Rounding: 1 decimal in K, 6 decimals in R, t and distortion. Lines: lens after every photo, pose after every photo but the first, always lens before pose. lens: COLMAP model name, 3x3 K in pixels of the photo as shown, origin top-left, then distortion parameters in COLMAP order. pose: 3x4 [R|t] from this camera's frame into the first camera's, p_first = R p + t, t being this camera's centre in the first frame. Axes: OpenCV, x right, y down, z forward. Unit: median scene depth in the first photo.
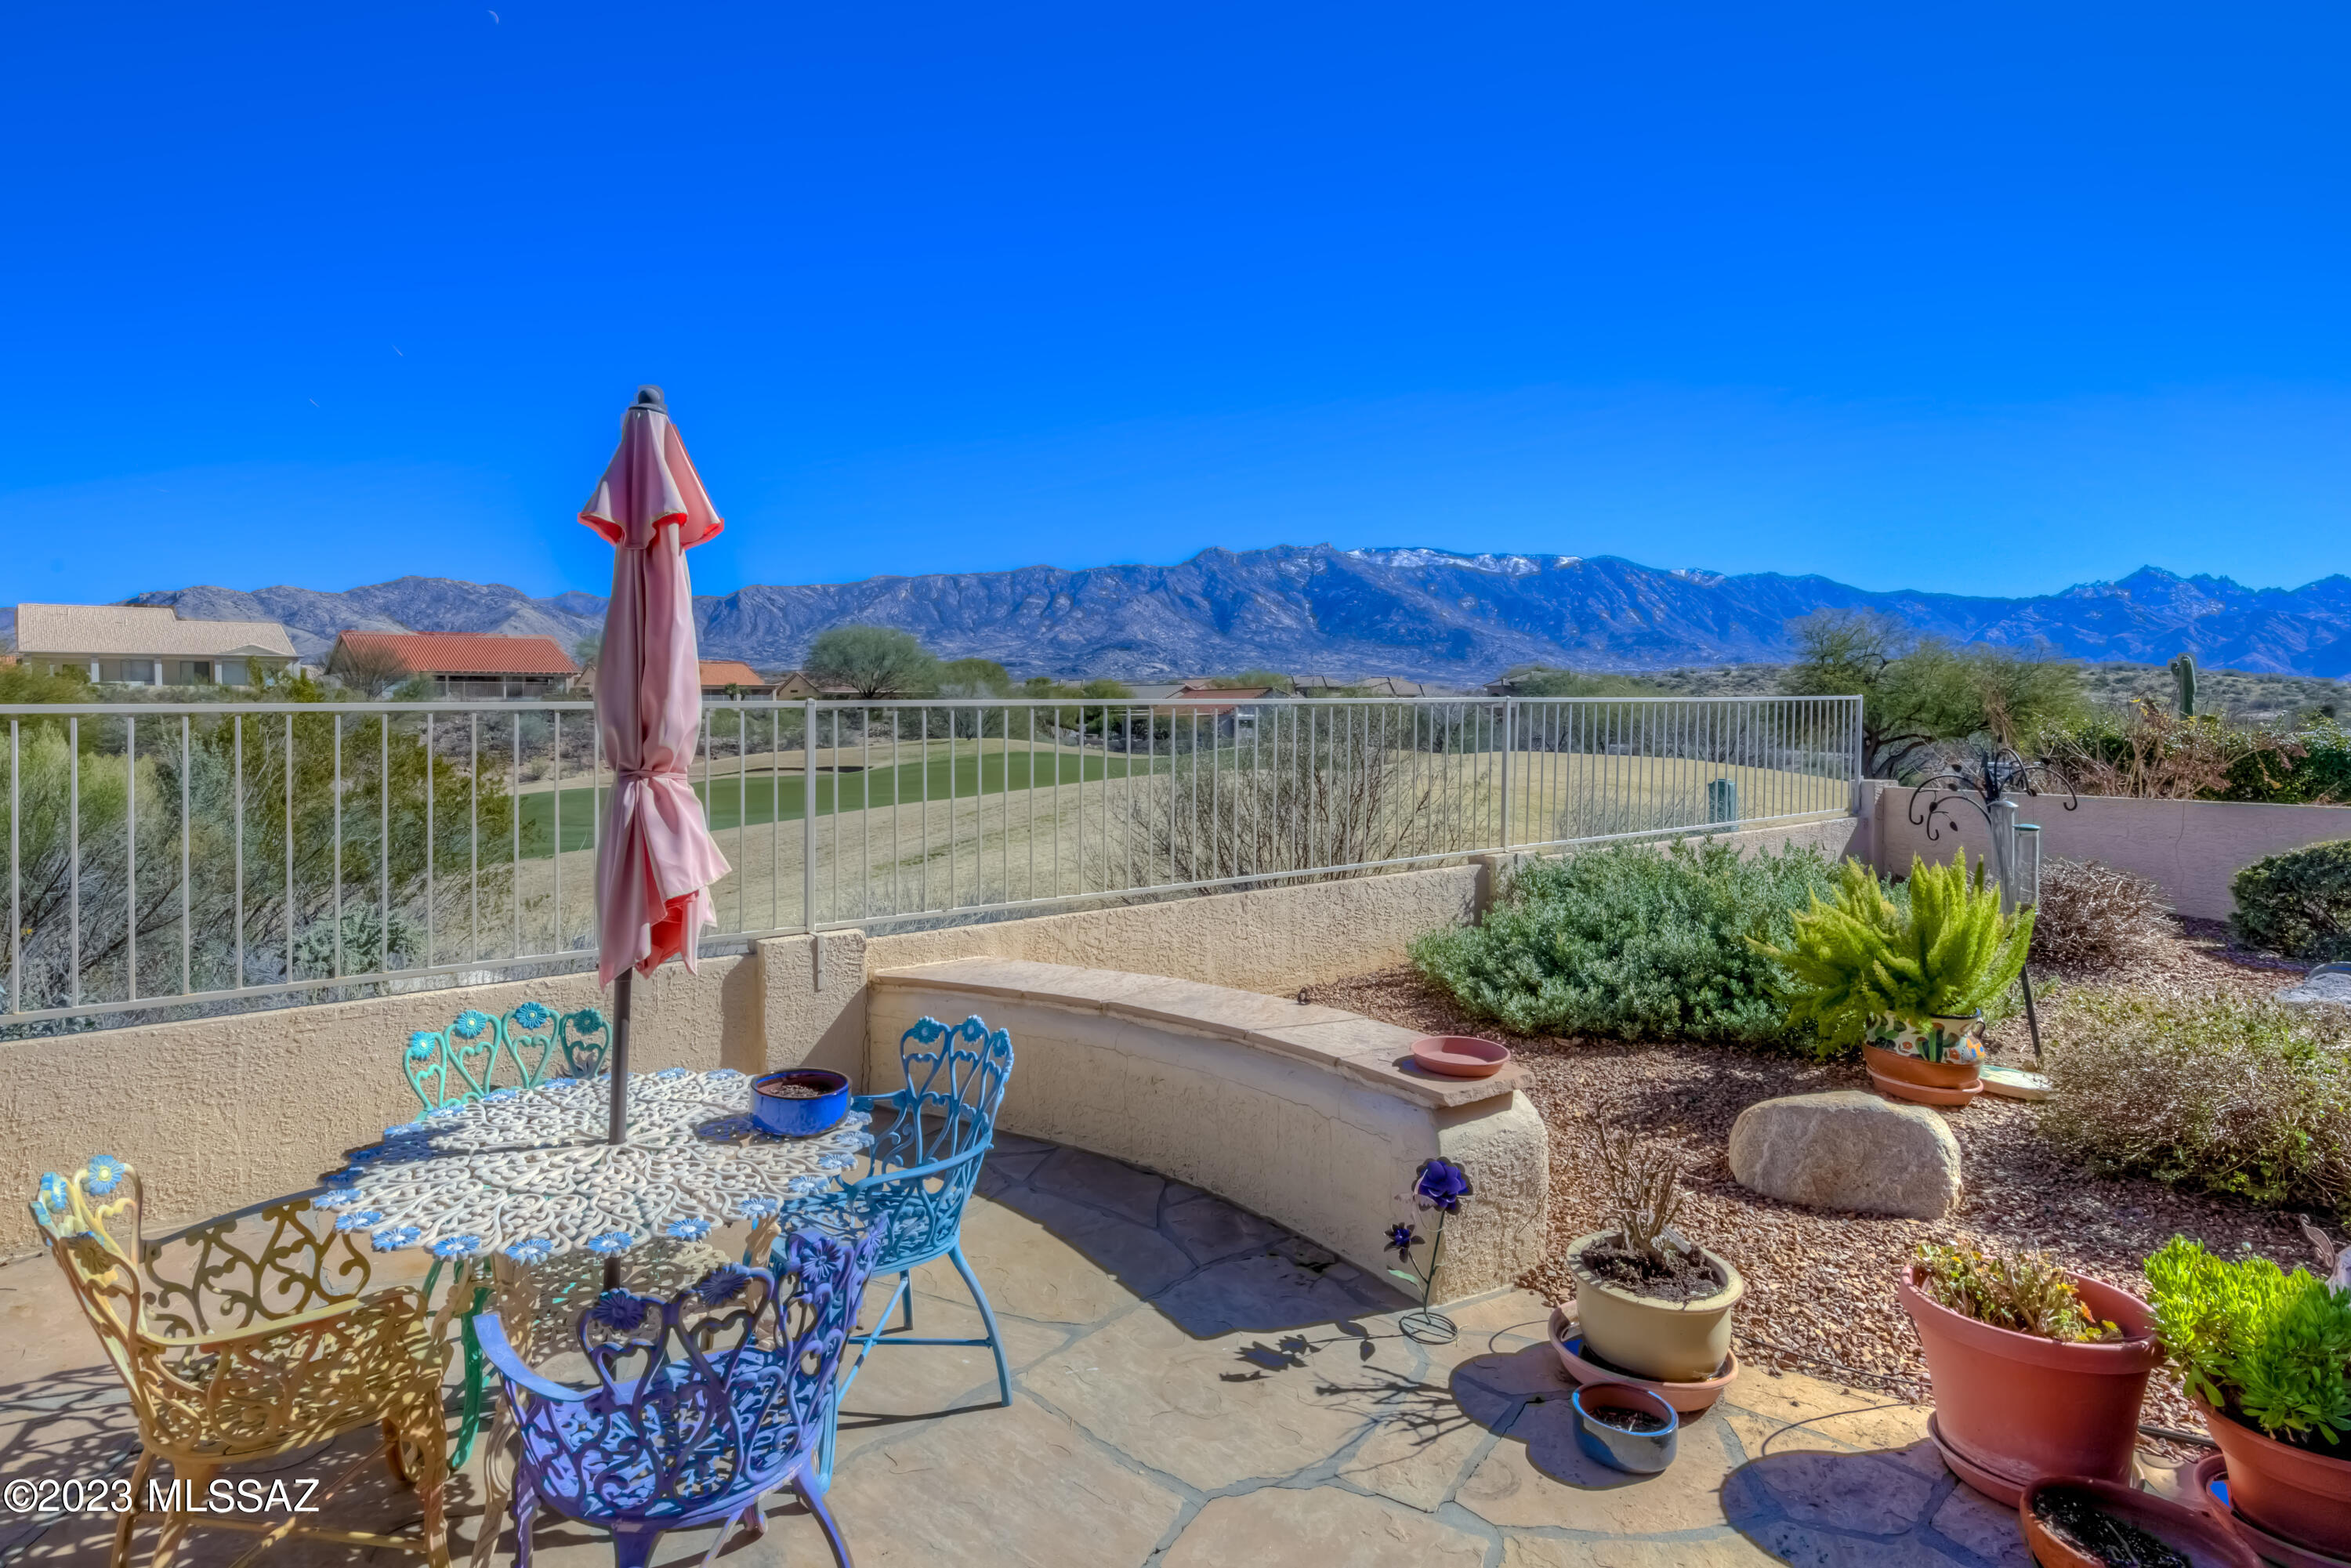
lens RADIAL K [[1081.8, 0, 1258.0], [0, 1081.8, 722.6], [0, 0, 1]] dist [0.001523, 0.002470]
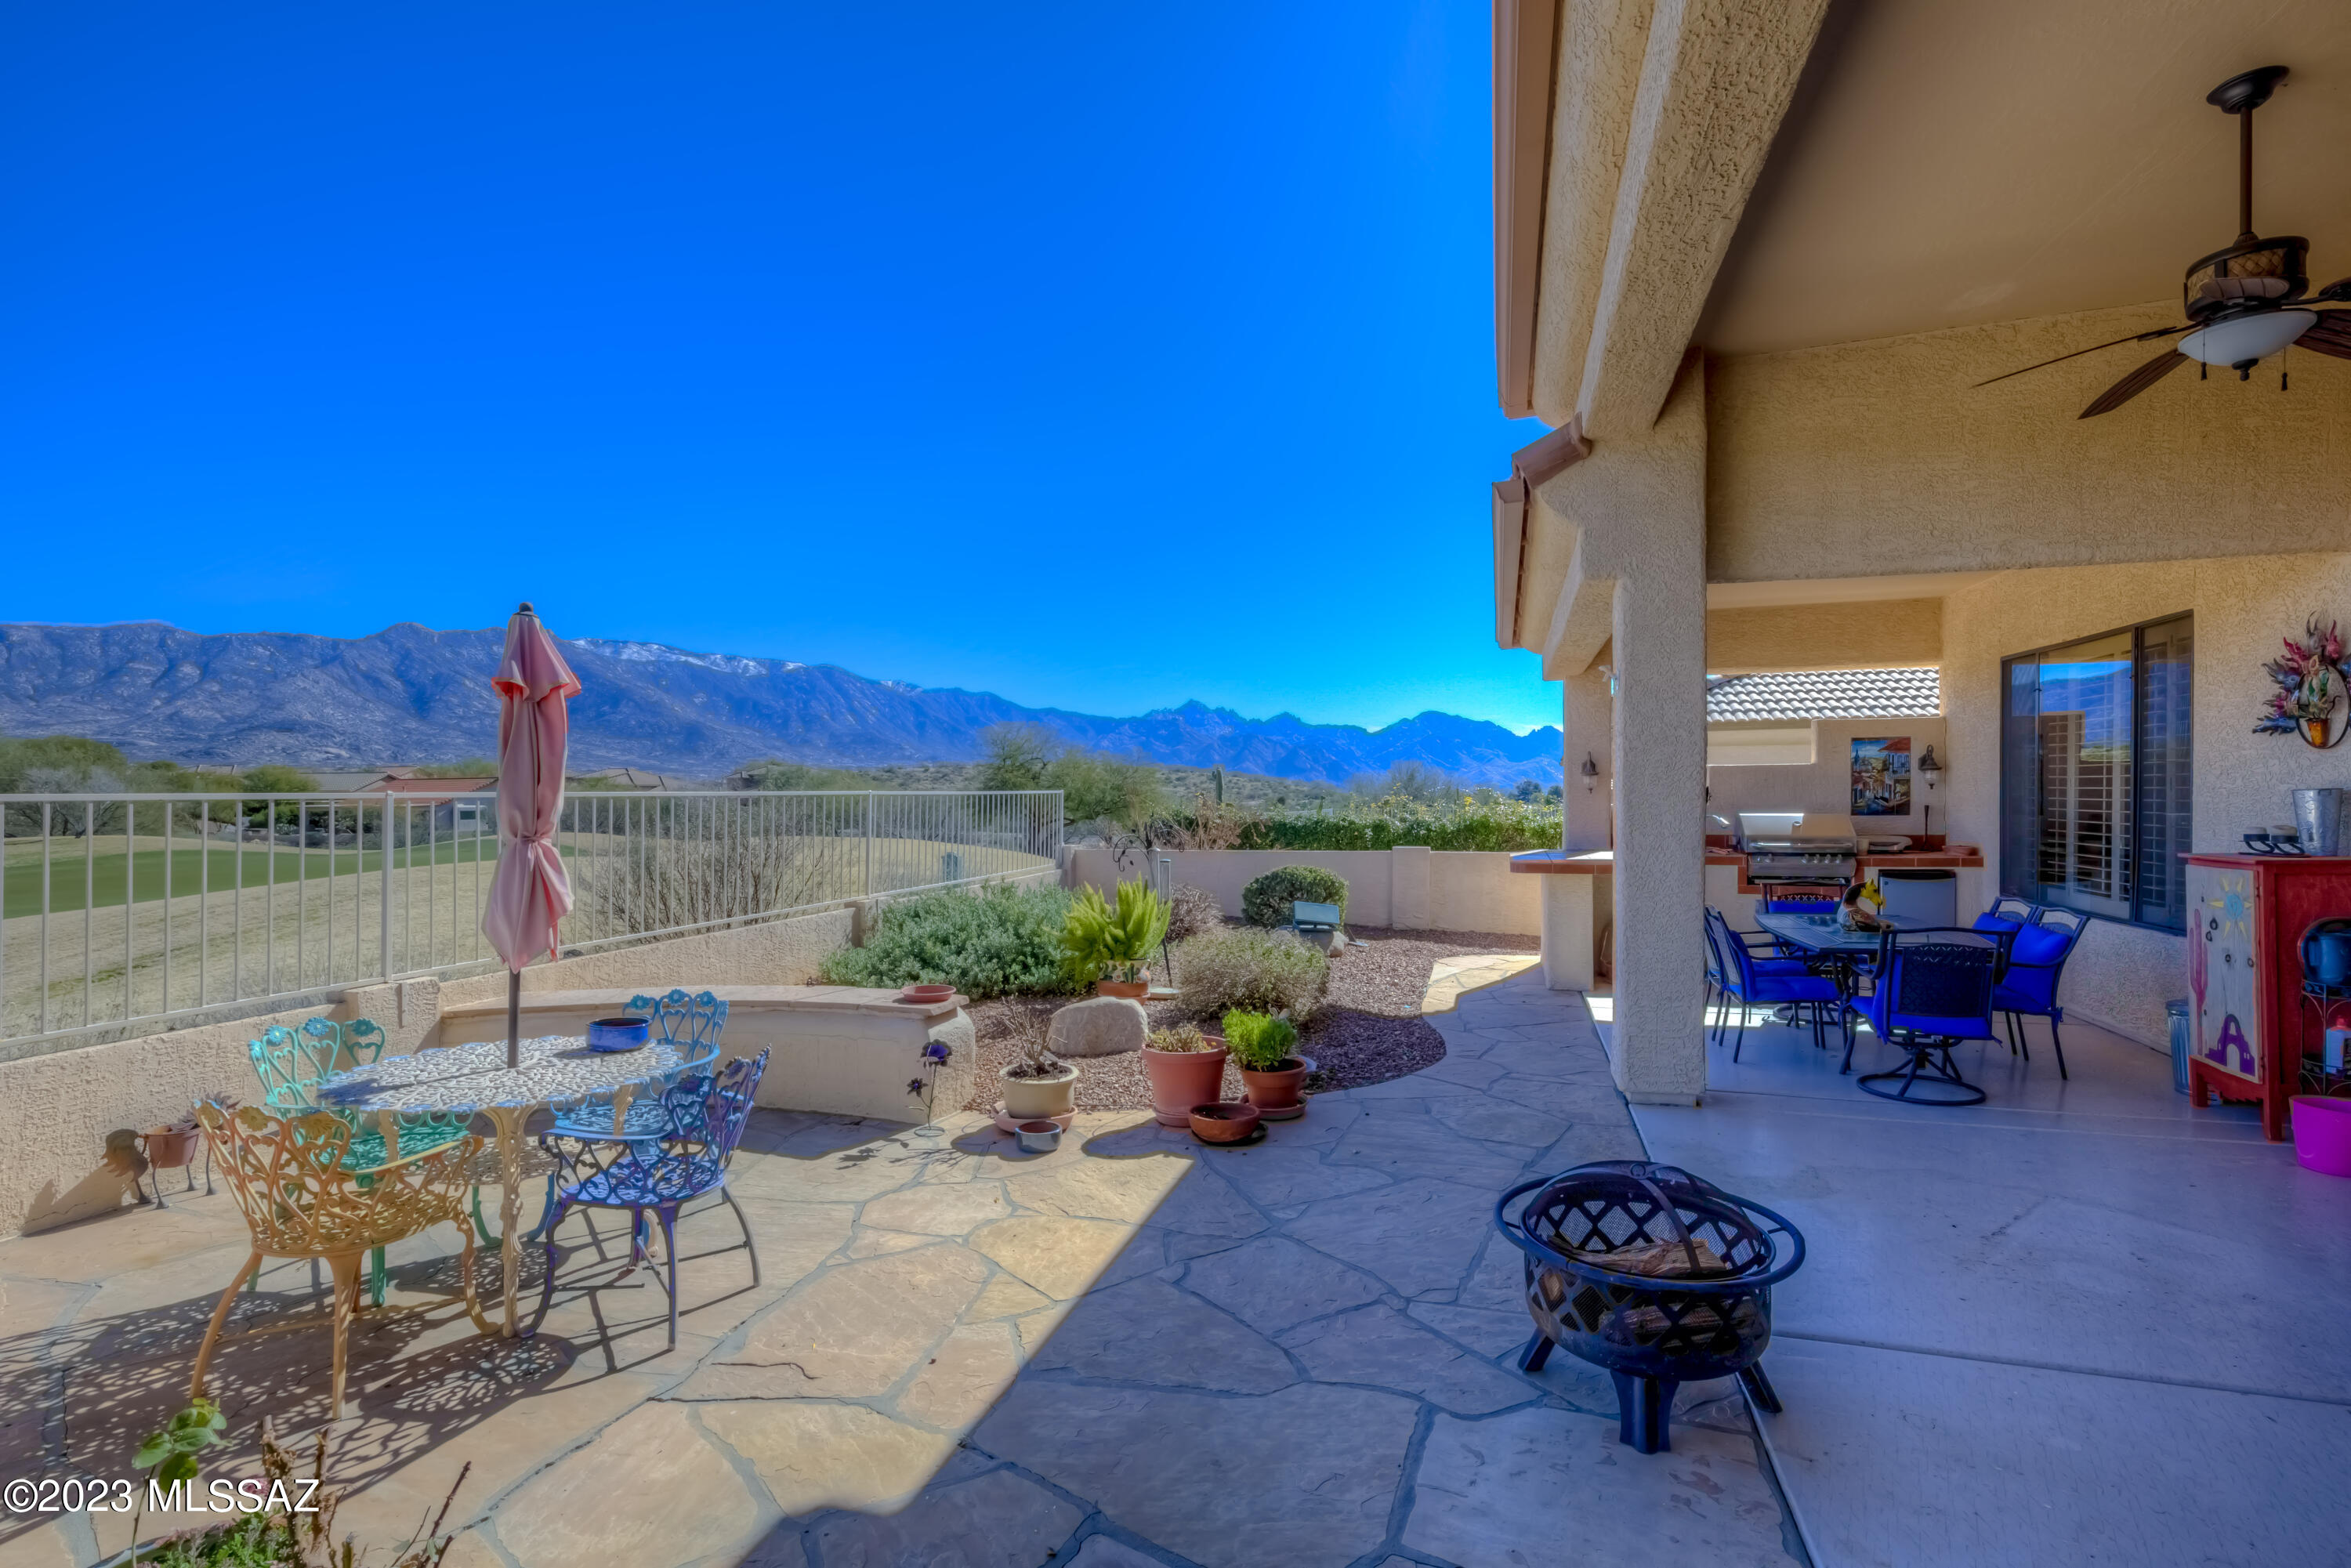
lens RADIAL K [[1081.8, 0, 1148.3], [0, 1081.8, 812.1], [0, 0, 1]] dist [0.001523, 0.002470]
pose [[0.794408, -0.008394, 0.607326, -0.126929], [0.008829, 0.999958, 0.002272, 0.001649], [-0.607320, 0.003557, 0.794449, -0.134194]]
